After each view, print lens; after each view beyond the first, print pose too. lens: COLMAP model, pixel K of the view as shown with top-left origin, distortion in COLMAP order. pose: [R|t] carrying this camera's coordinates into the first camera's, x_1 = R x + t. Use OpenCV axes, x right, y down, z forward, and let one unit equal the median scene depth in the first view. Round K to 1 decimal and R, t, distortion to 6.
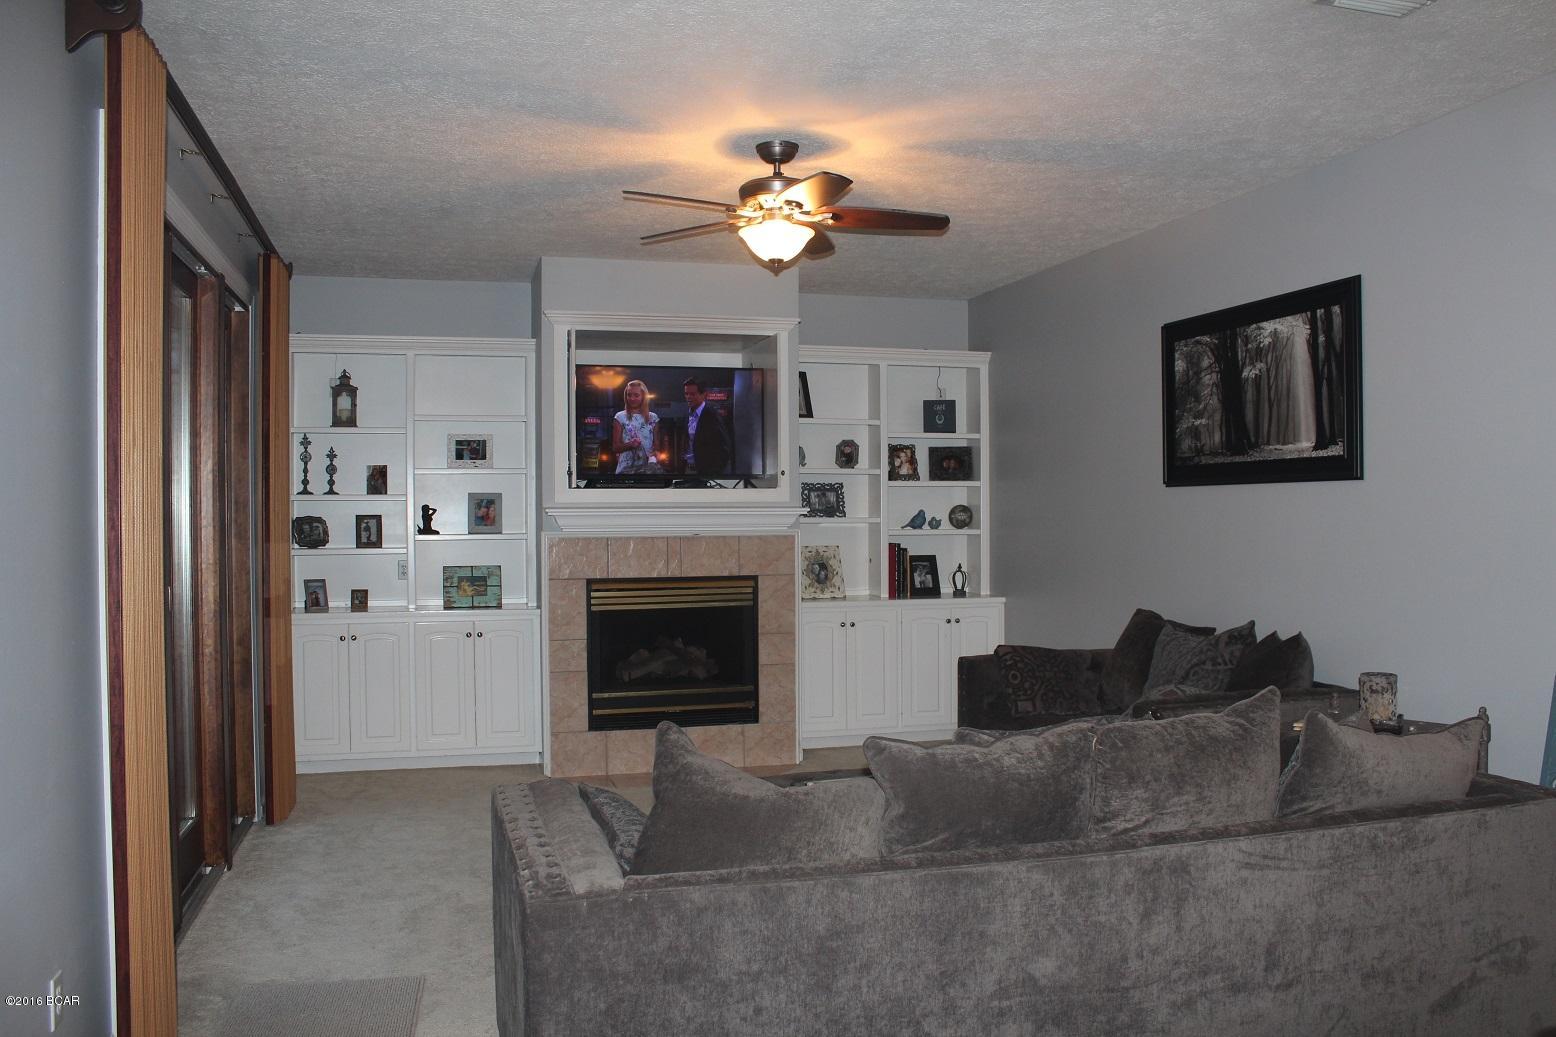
lens RADIAL K [[1293.7, 0, 802.5], [0, 1293.7, 524.5], [0, 0, 1]] dist [-0.170778, 0.157254]
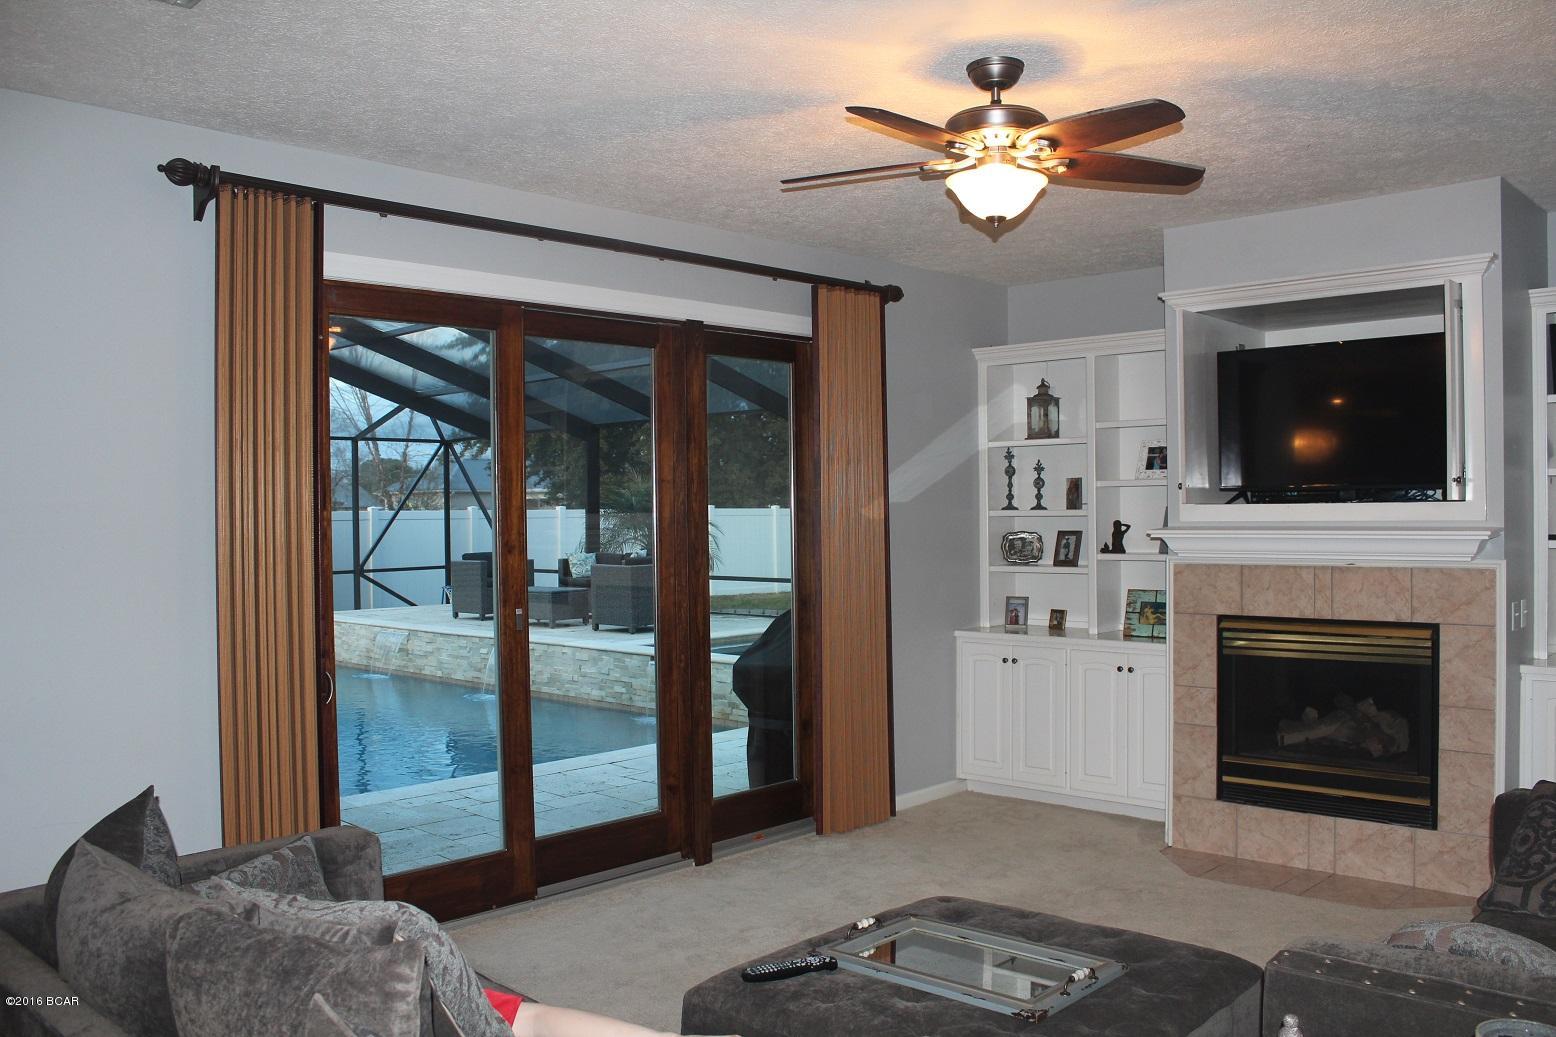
lens RADIAL K [[1293.7, 0, 802.5], [0, 1293.7, 524.5], [0, 0, 1]] dist [-0.170778, 0.157254]
pose [[0.516596, 0.009404, -0.856178, 0.373238], [0.002301, 0.999921, 0.012371, -0.024691], [0.856226, -0.008361, 0.516533, 0.345142]]
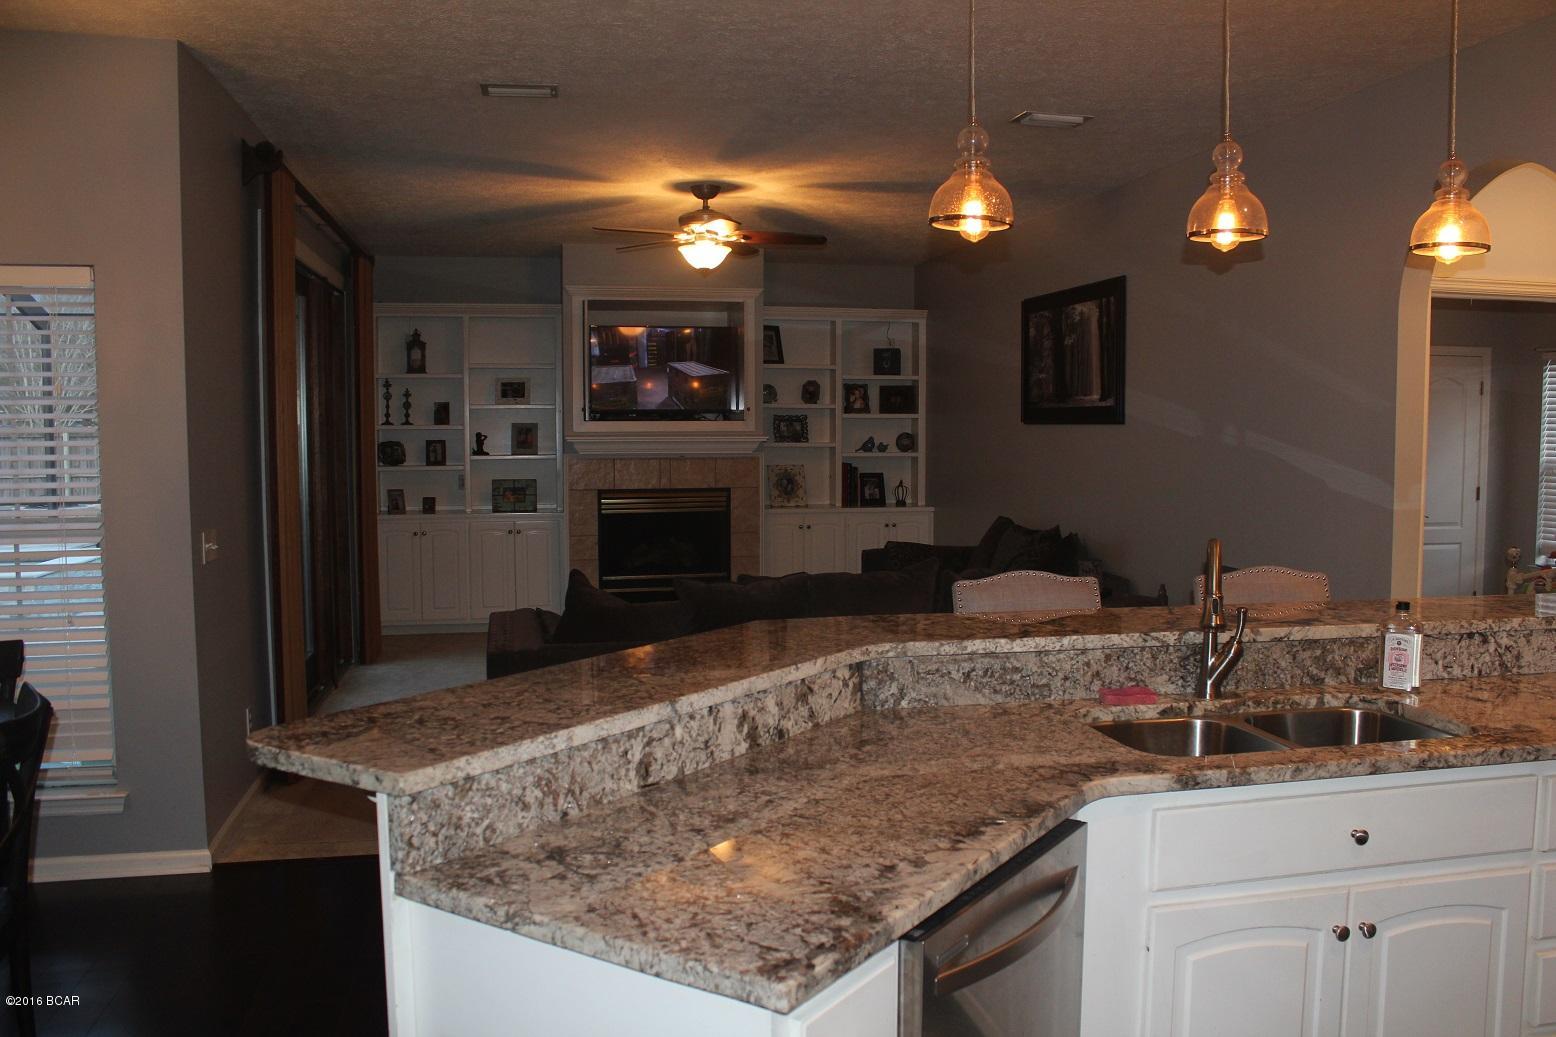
lens RADIAL K [[1293.7, 0, 802.5], [0, 1293.7, 524.5], [0, 0, 1]] dist [-0.170778, 0.157254]
pose [[0.997816, 0.010342, -0.065234, 0.122912], [-0.005882, 0.997654, 0.068201, -0.012857], [0.065786, -0.067668, 0.995537, -0.290314]]
